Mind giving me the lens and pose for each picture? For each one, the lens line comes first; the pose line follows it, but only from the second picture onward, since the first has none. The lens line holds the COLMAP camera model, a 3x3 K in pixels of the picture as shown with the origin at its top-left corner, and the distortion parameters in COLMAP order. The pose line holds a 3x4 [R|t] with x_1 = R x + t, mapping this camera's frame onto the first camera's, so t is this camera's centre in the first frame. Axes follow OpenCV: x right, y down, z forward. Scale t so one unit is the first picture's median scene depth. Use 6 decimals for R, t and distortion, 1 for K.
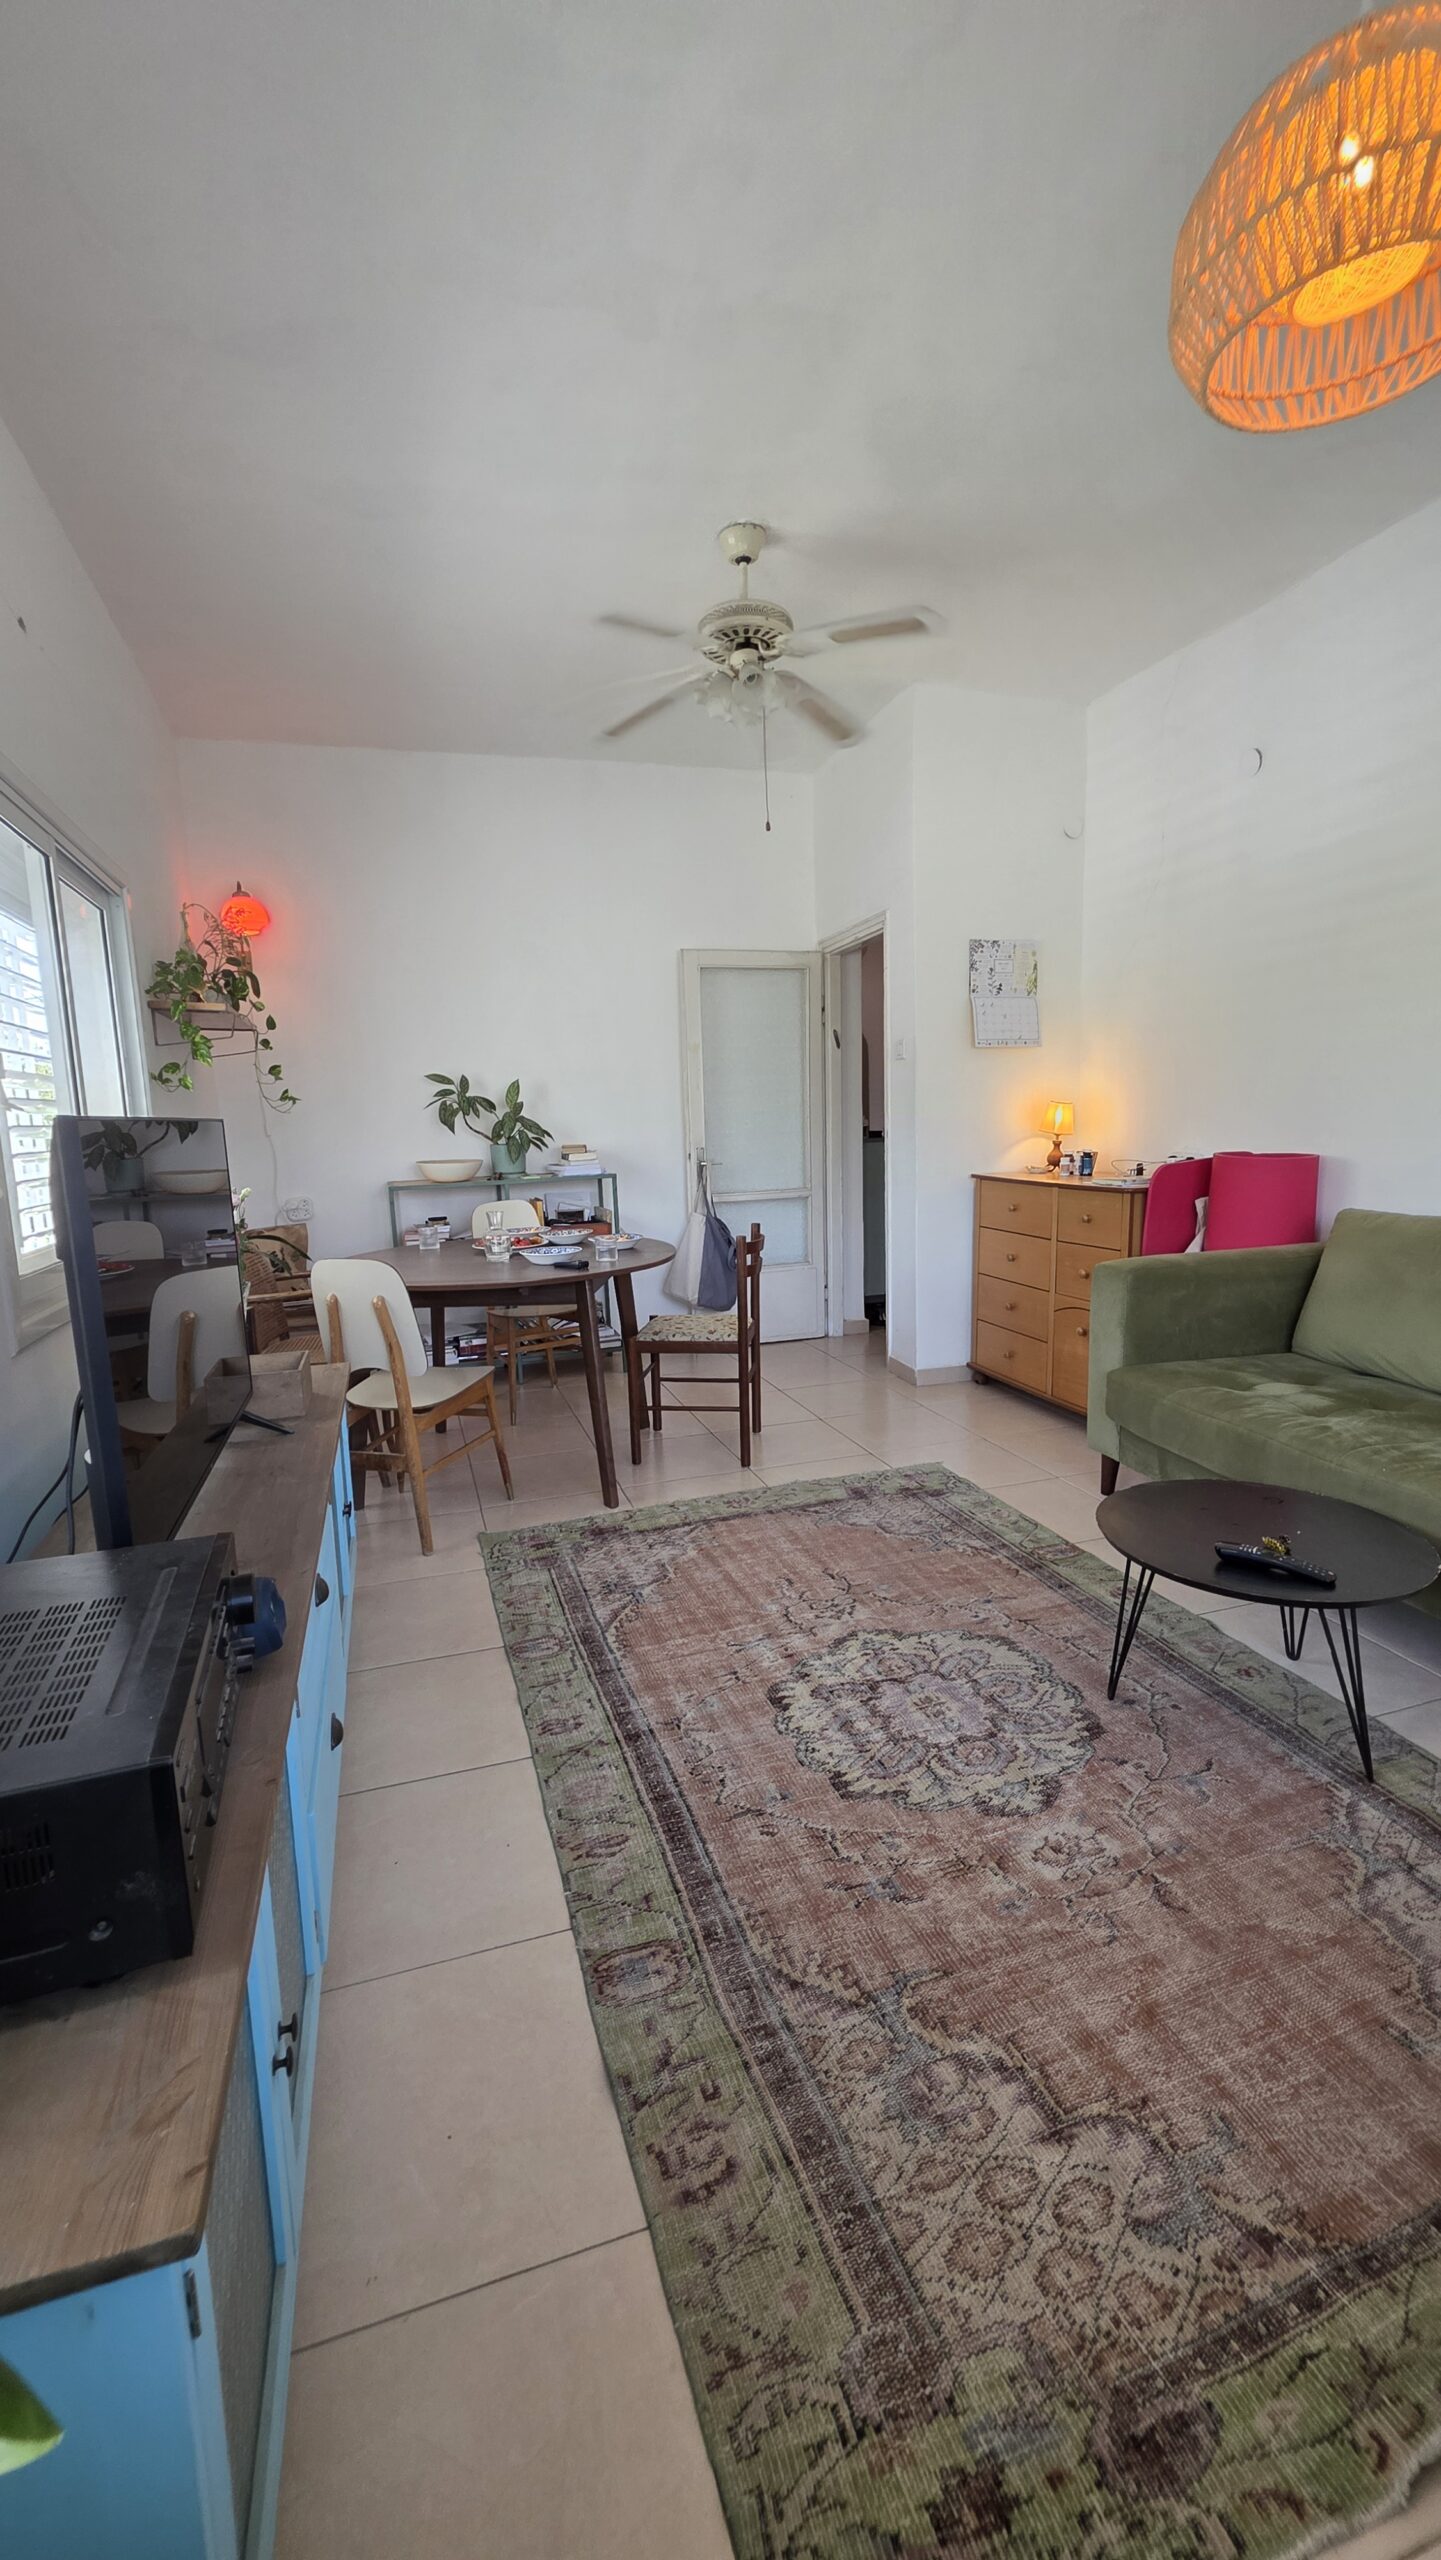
lens RADIAL K [[1036.1, 0, 718.7], [0, 1036.1, 1277.9], [0, 0, 1]] dist [0.004278, 0.000134]
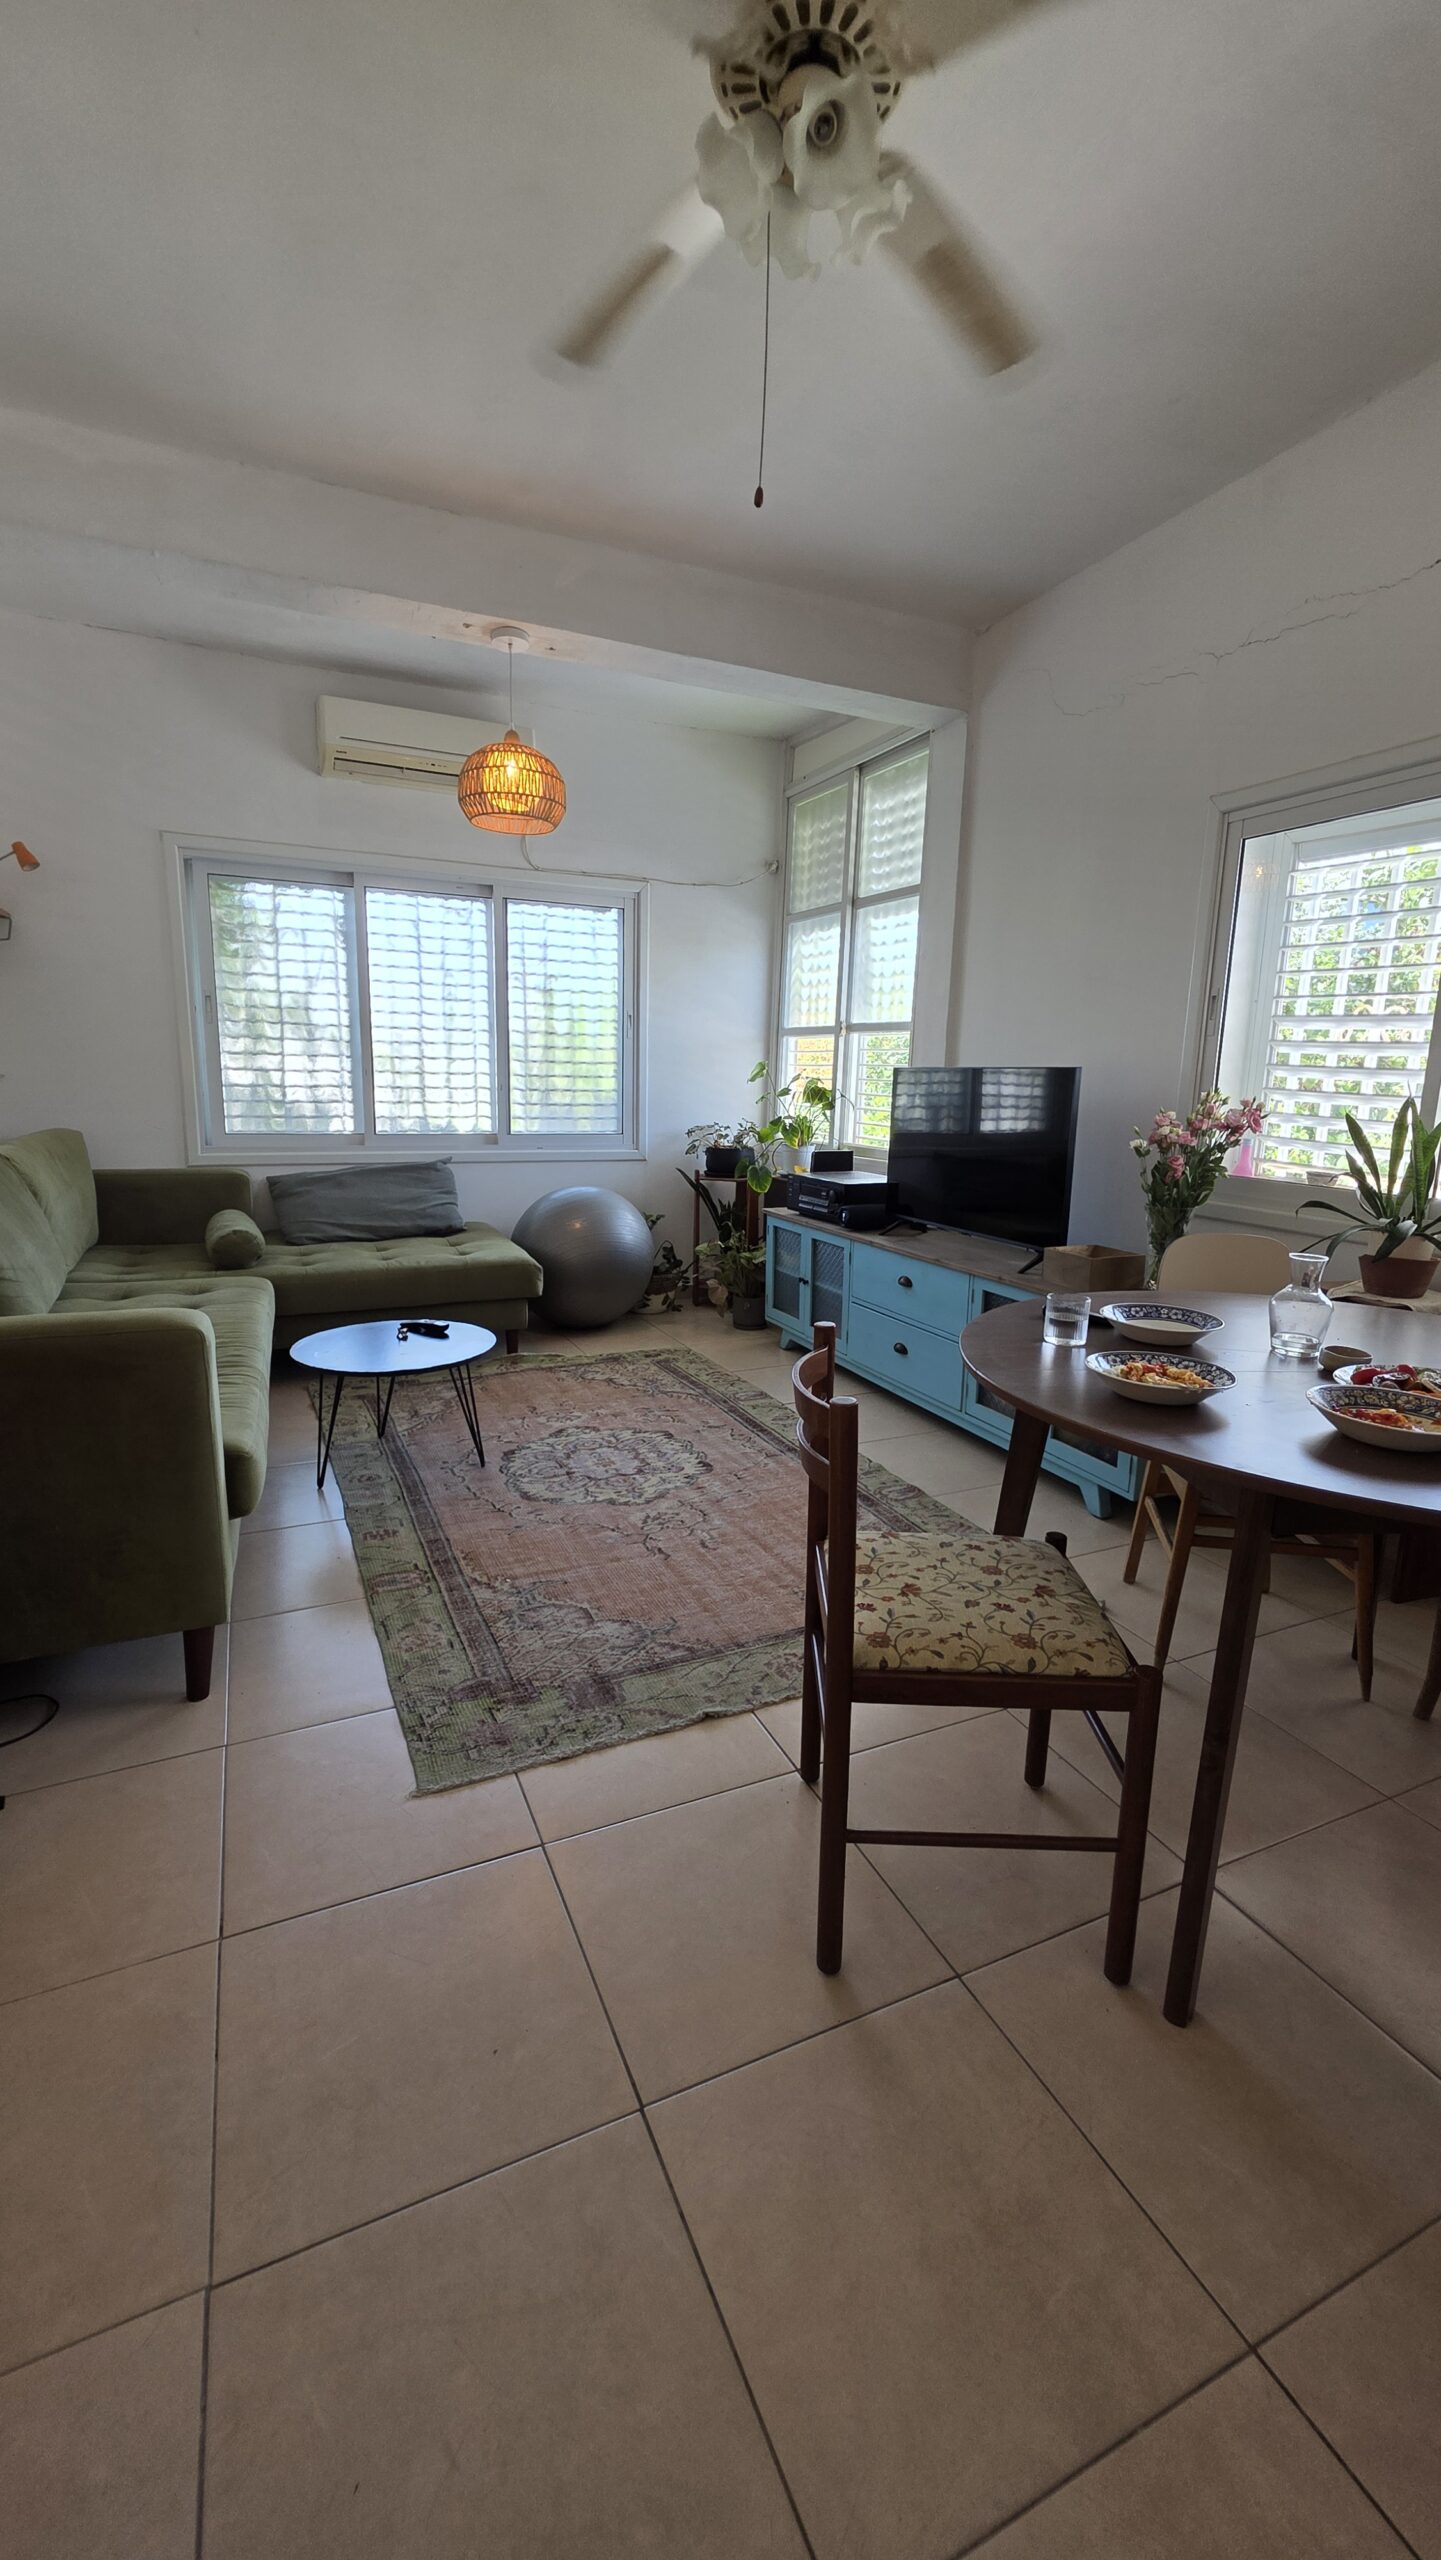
lens RADIAL K [[1036.1, 0, 722.1], [0, 1036.1, 1277.0], [0, 0, 1]] dist [0.004278, 0.000134]
pose [[-0.992835, 0.033779, -0.114620, 0.196845], [-0.008148, 0.937843, 0.346965, -0.365510], [0.119216, 0.345413, -0.930848, 2.314164]]
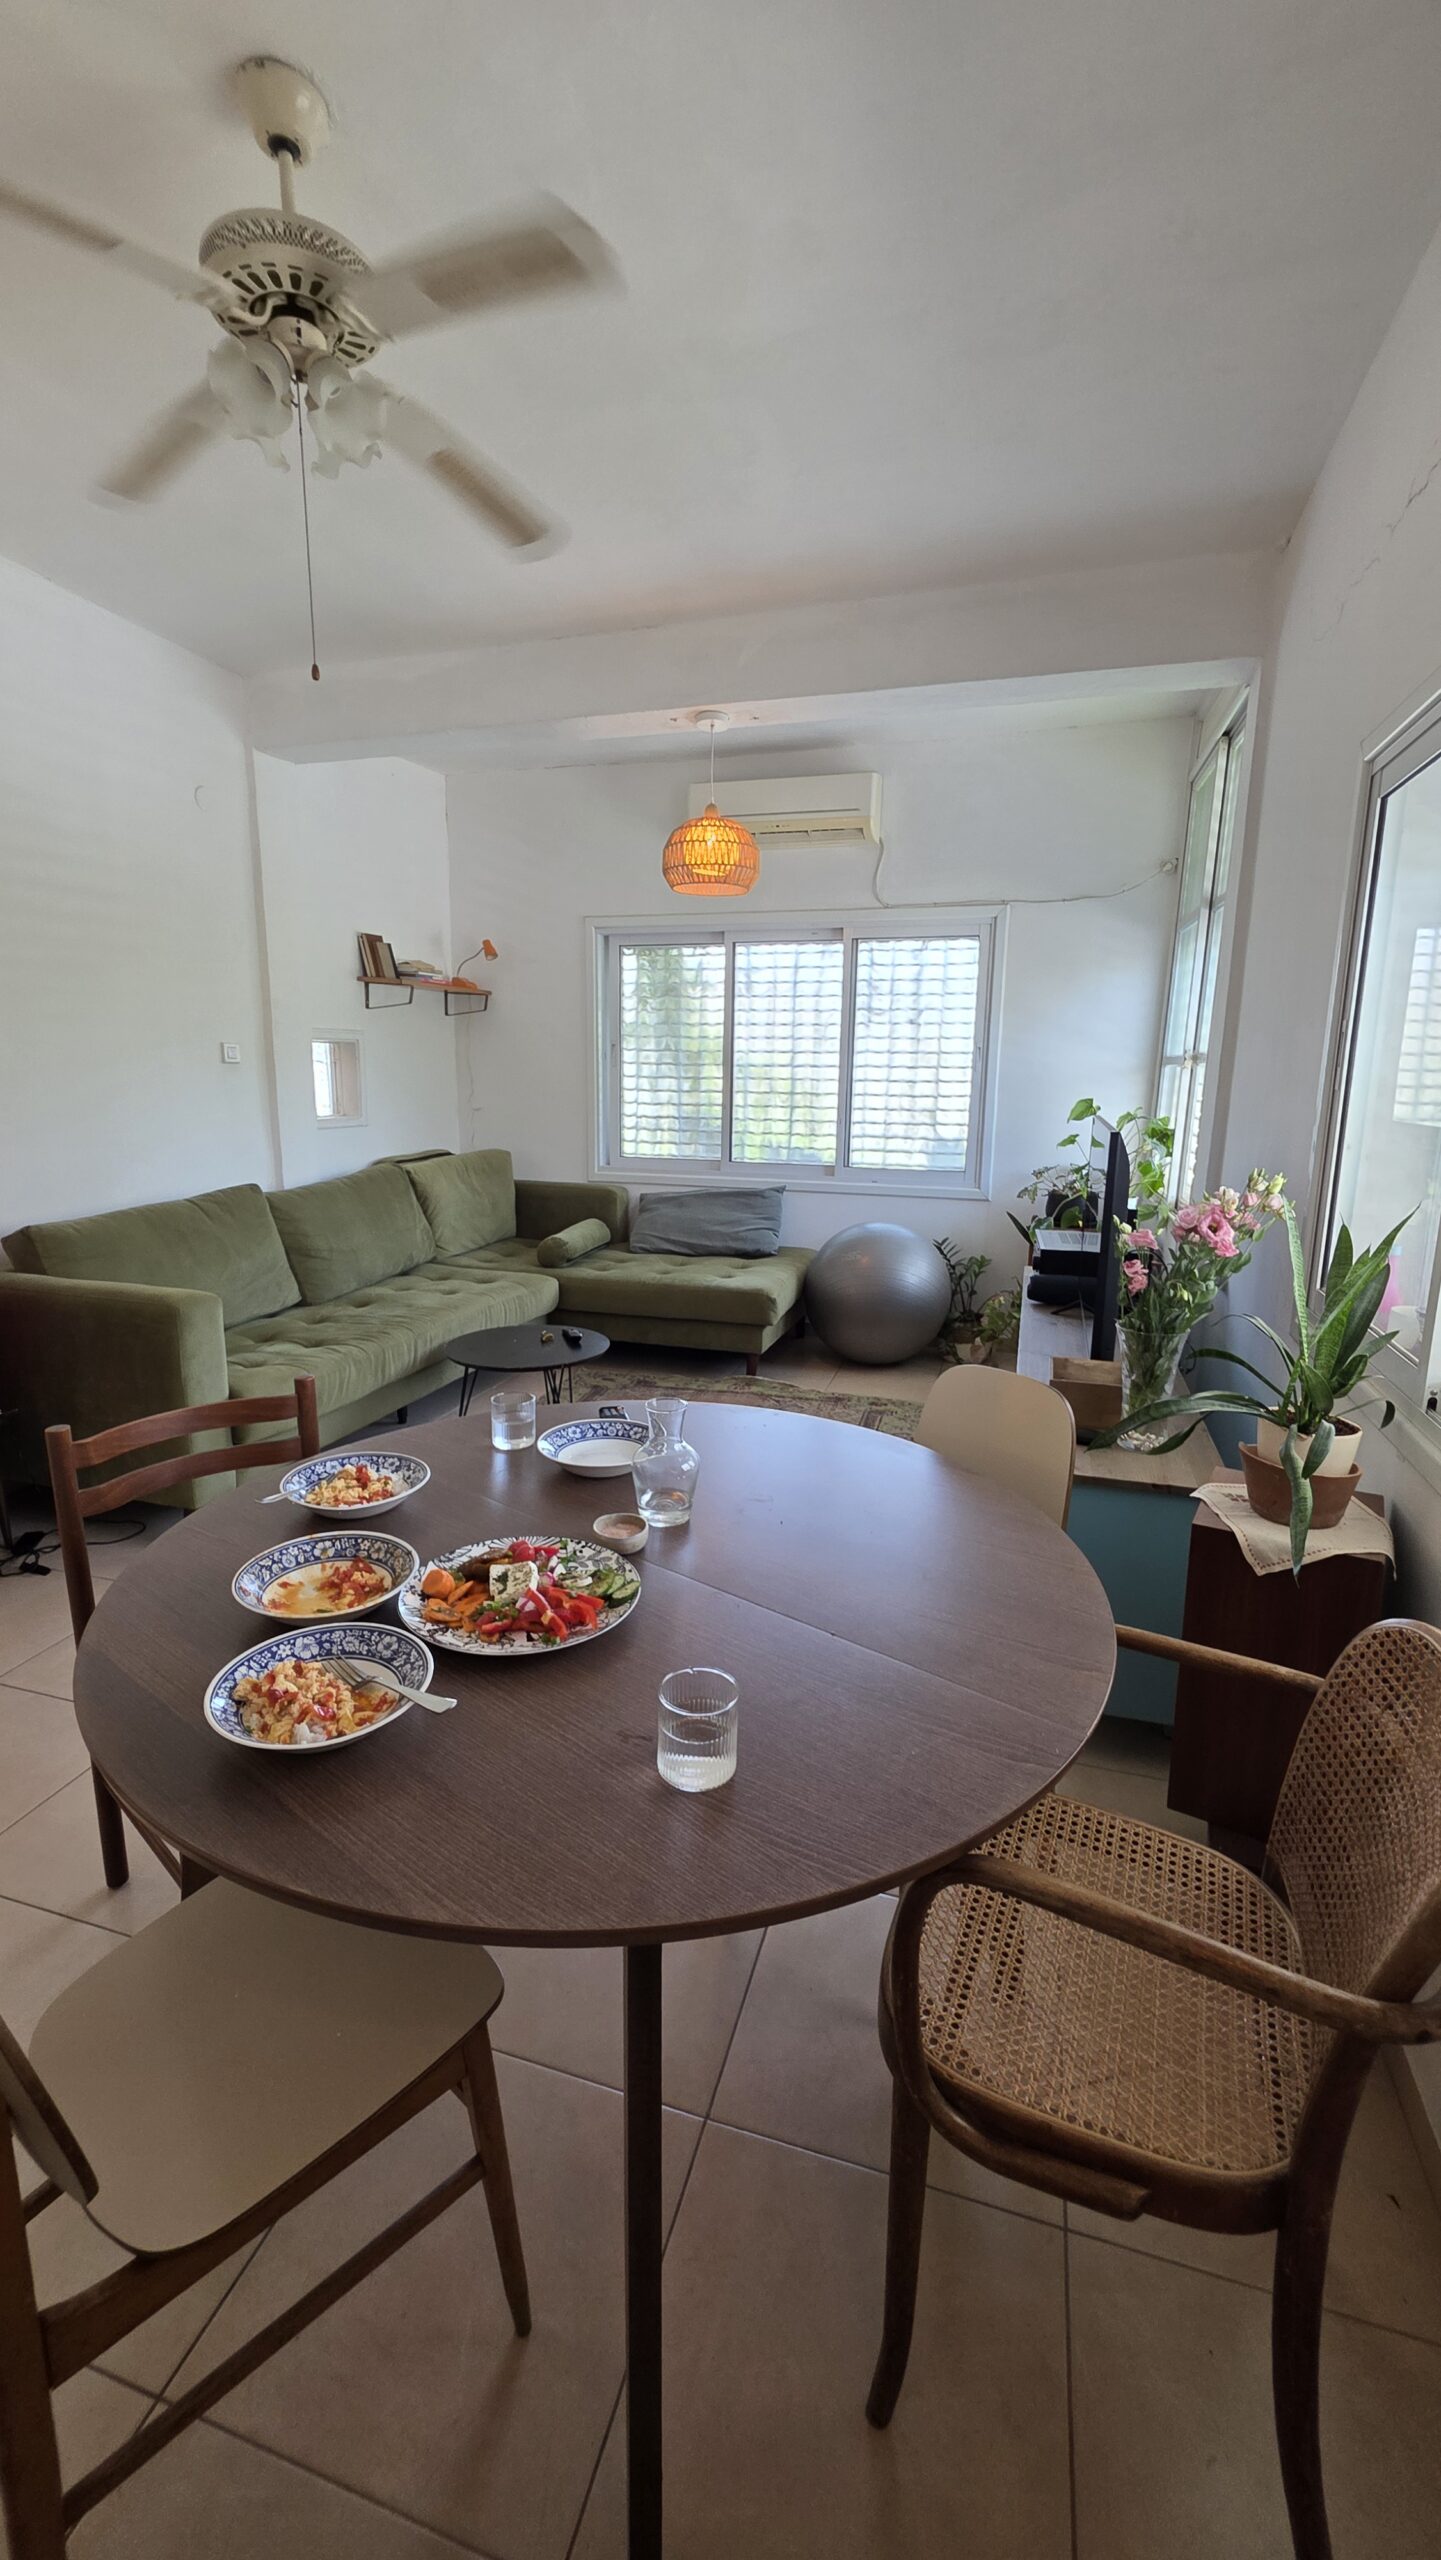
lens RADIAL K [[1036.1, 0, 715.9], [0, 1036.1, 1278.1], [0, 0, 1]] dist [0.004278, 0.000134]
pose [[-0.825468, -0.091538, 0.556978, -0.710397], [0.104569, 0.944881, 0.310265, -0.386185], [-0.554679, 0.314357, -0.770397, 2.077892]]
